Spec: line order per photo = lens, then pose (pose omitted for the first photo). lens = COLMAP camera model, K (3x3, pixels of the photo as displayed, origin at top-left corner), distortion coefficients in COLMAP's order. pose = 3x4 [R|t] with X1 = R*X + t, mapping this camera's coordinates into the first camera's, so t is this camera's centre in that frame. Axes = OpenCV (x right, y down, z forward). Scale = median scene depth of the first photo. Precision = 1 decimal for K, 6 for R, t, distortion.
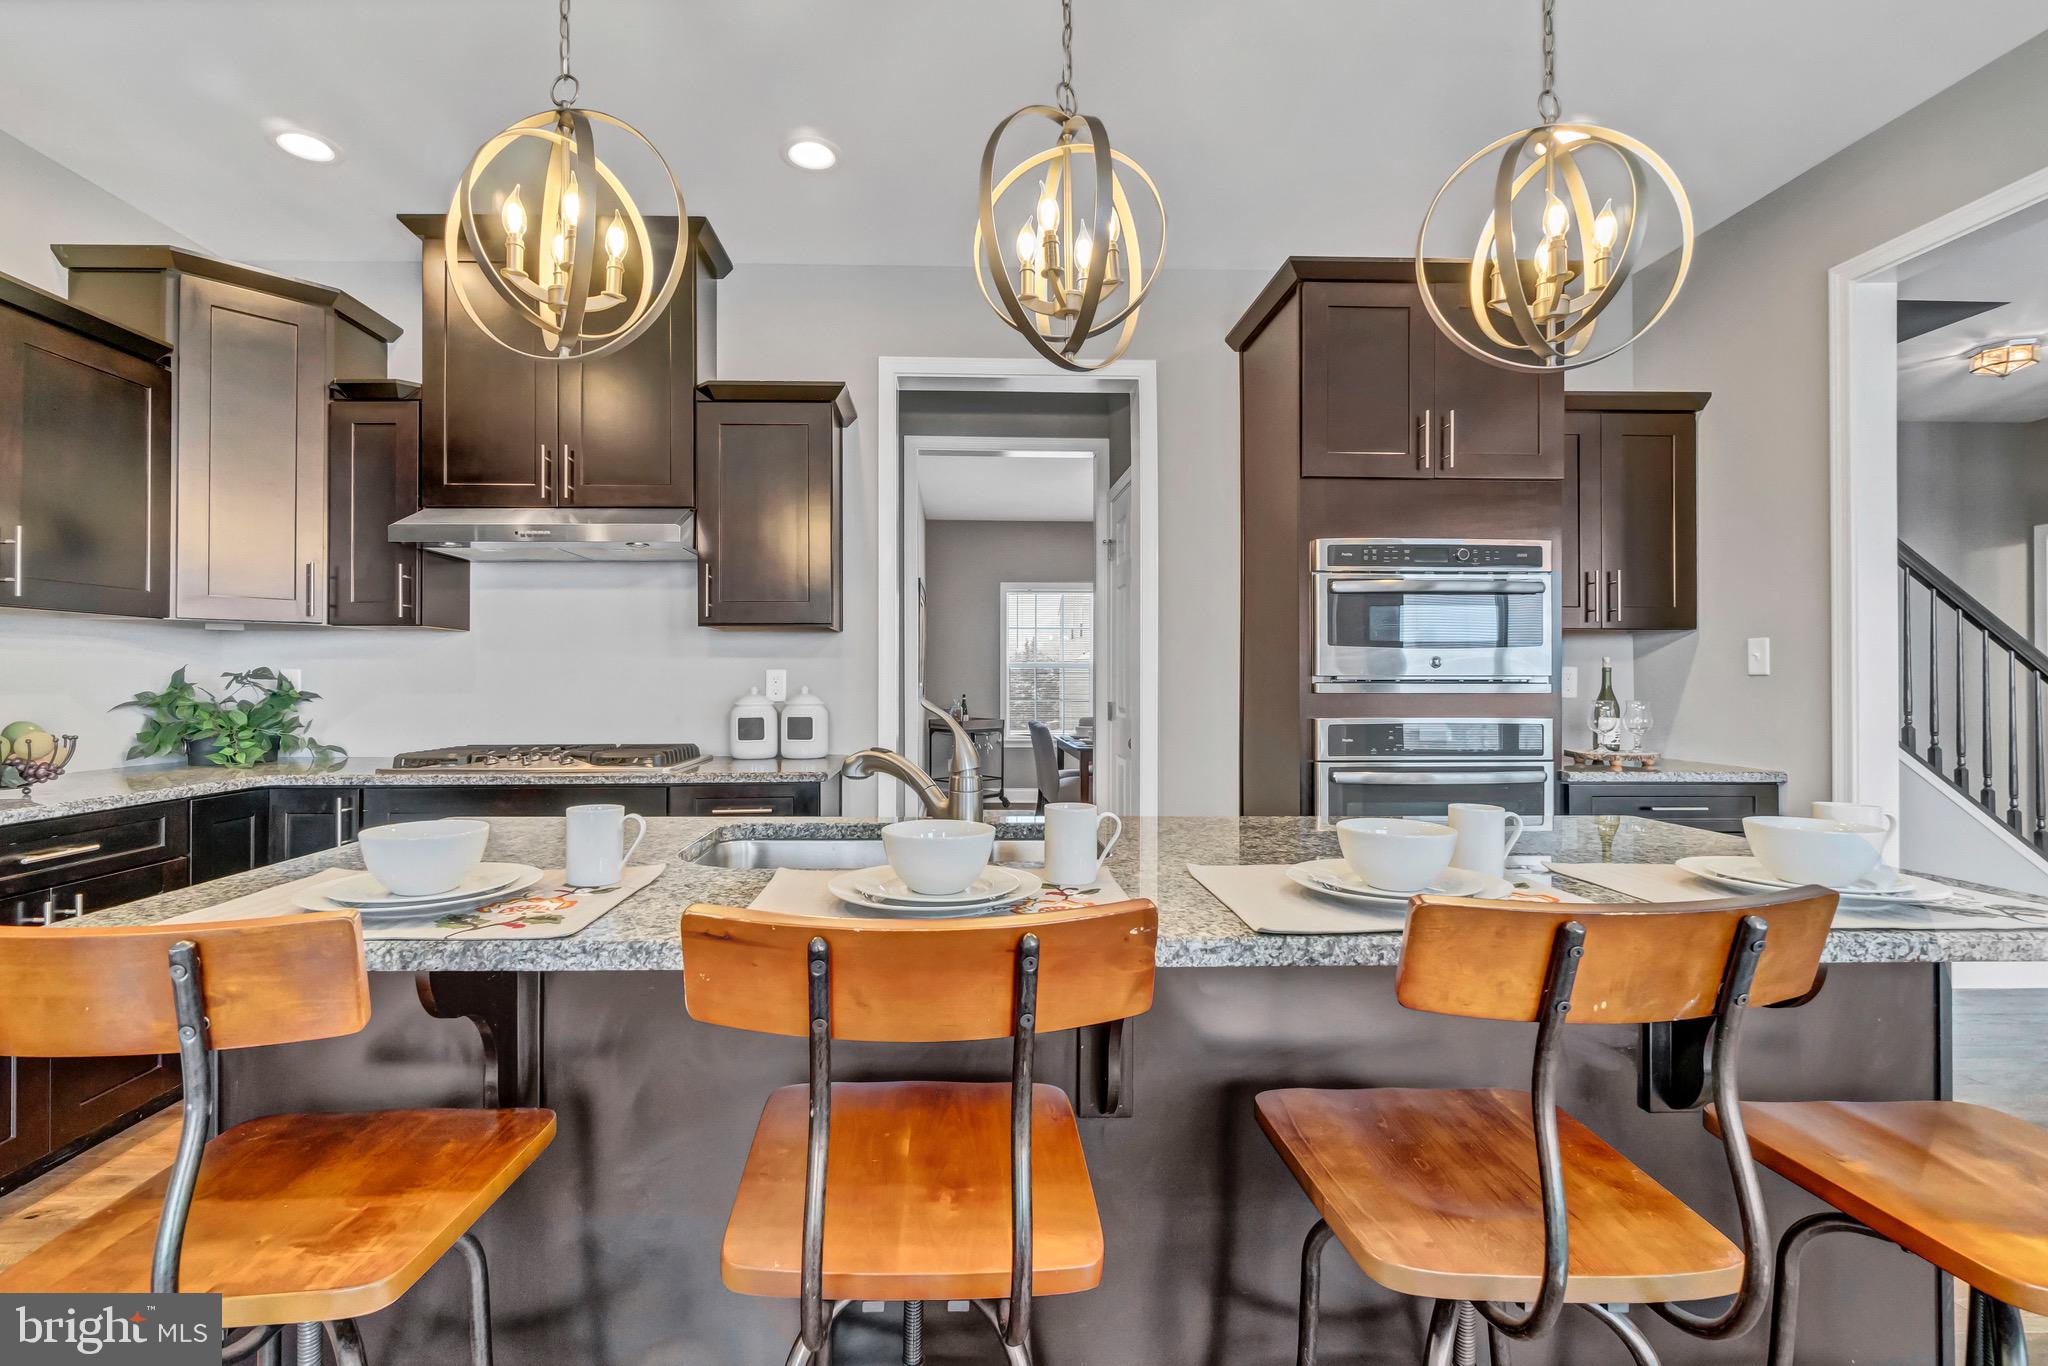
lens RADIAL K [[920.8, 0, 977.7], [0, 920.8, 673.2], [0, 0, 1]] dist [-0.003845, -0.000304]
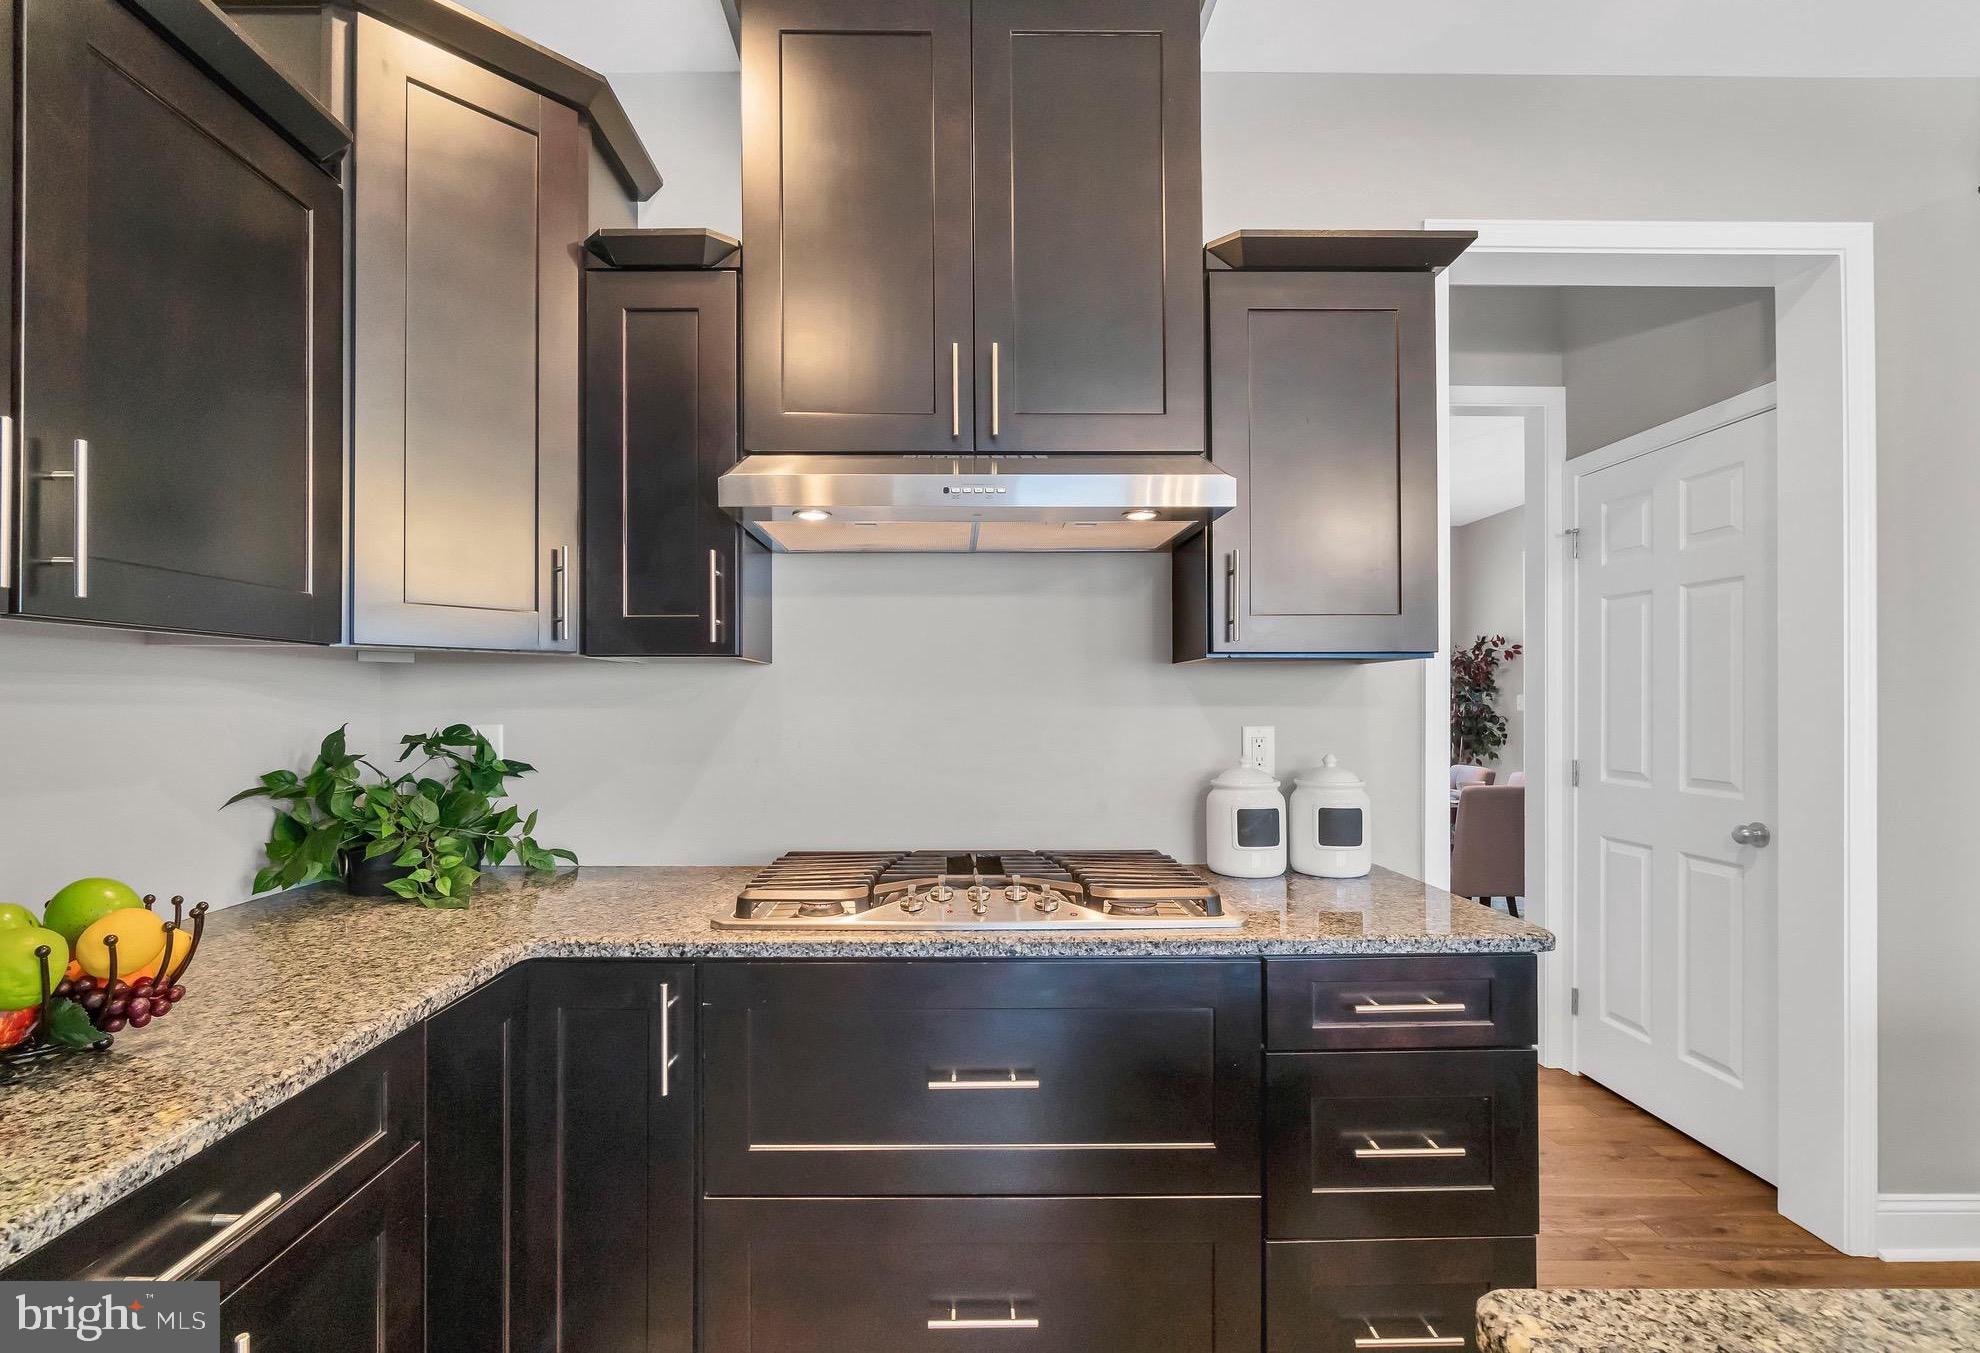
lens RADIAL K [[939.9, 0, 979.8], [0, 939.9, 700.1], [0, 0, 1]] dist [0.000337, 0.000134]
pose [[0.999820, 0.001560, -0.018902, -0.441541], [-0.001452, 0.999983, 0.005711, -0.027750], [0.018910, -0.005682, 0.999805, 0.404447]]
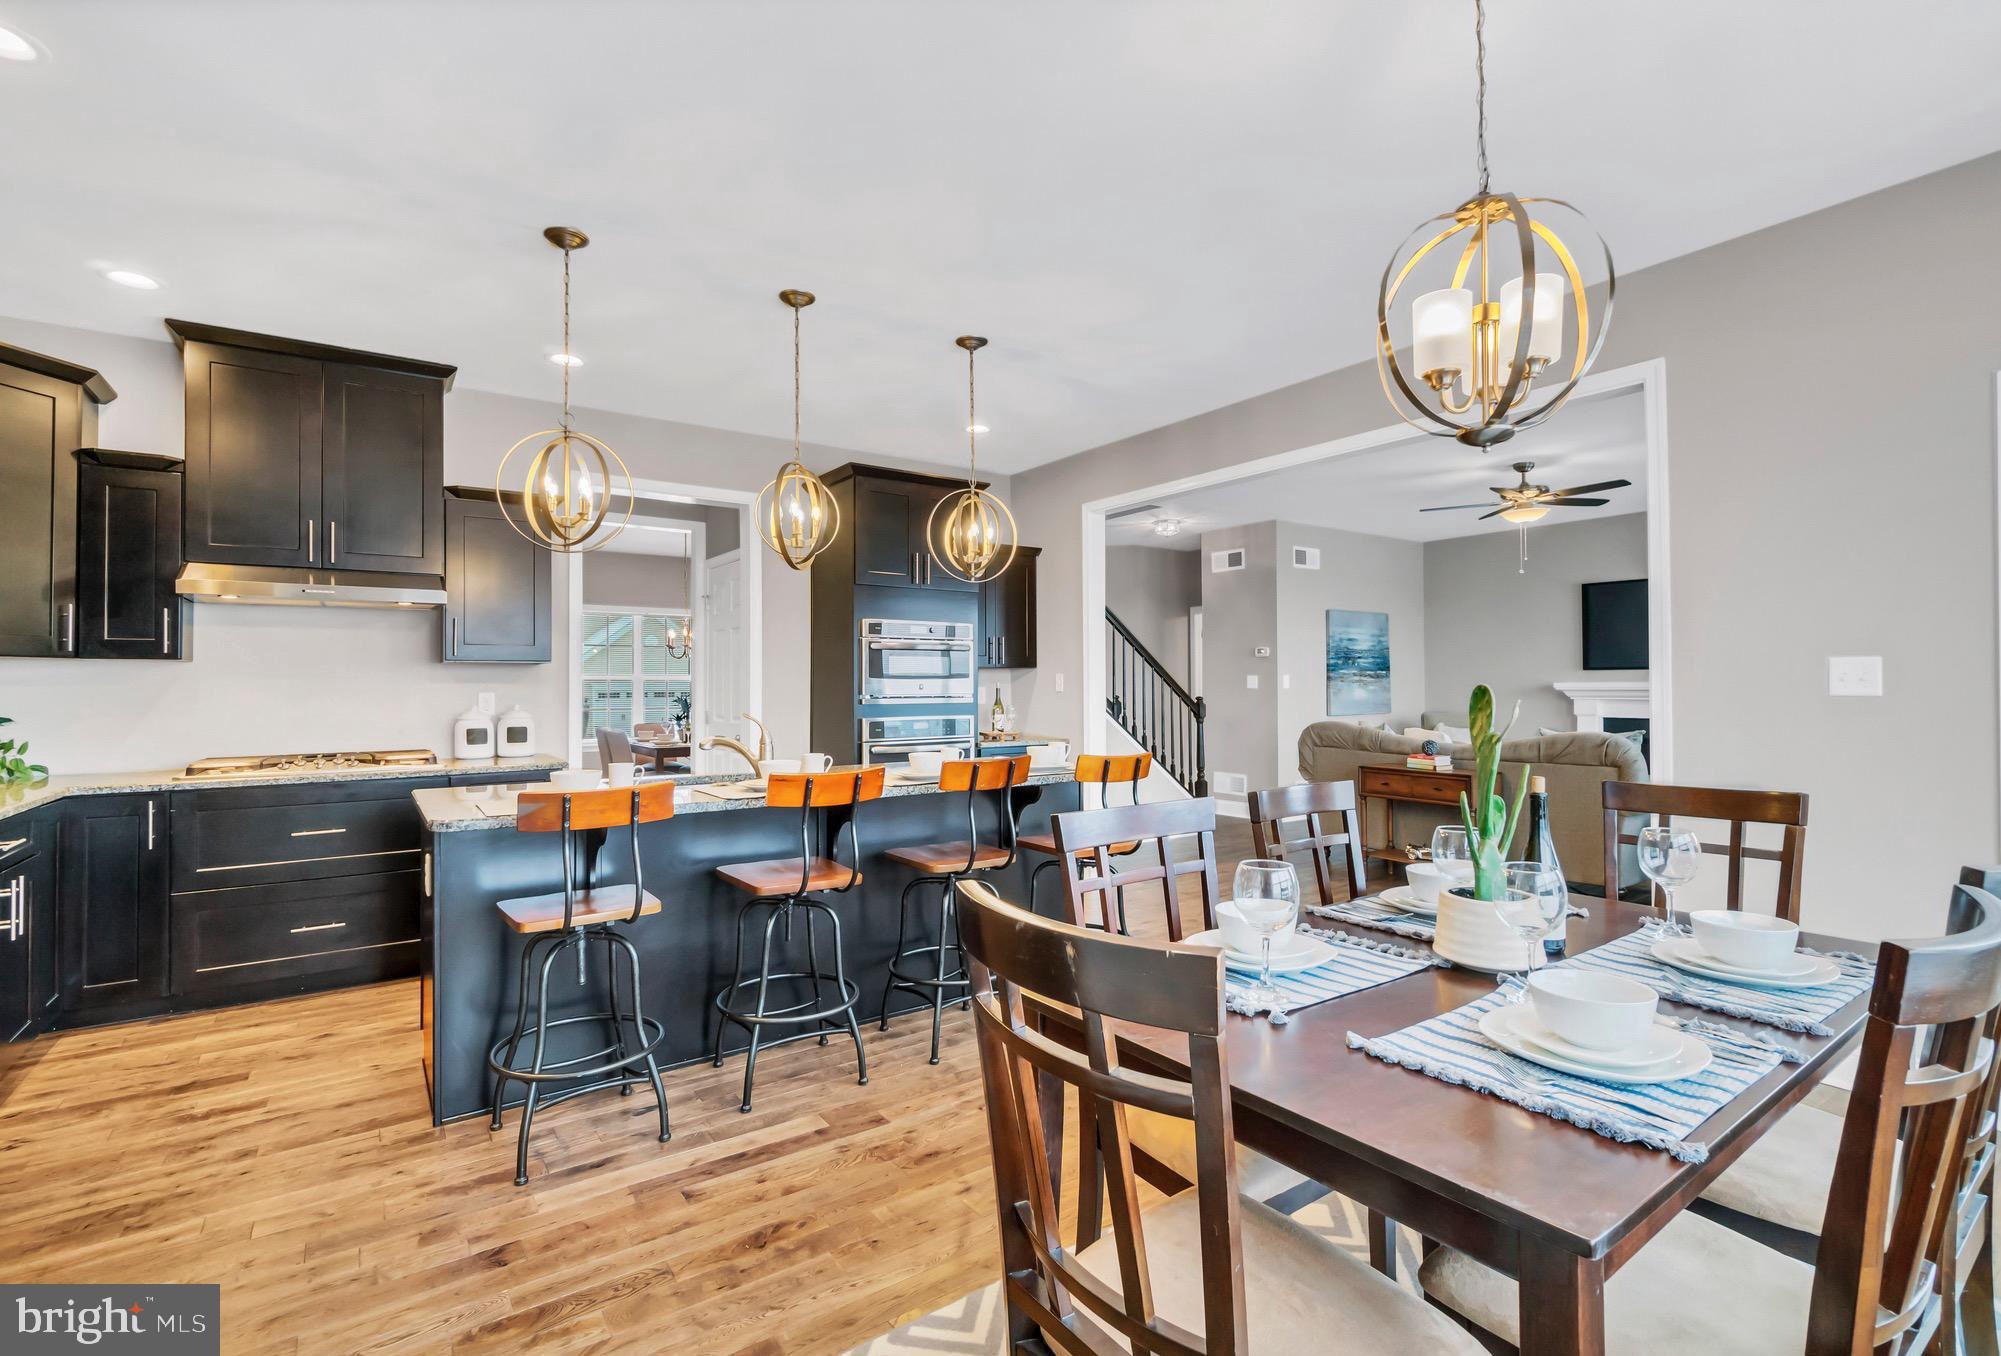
lens RADIAL K [[893.3, 0, 967.8], [0, 893.3, 664.1], [0, 0, 1]] dist [0.000489, 0.000457]
pose [[0.851924, 0.007353, 0.523613, -0.340039], [0.001608, 0.999860, -0.016657, -0.024916], [-0.523662, 0.015032, 0.851793, -0.546668]]
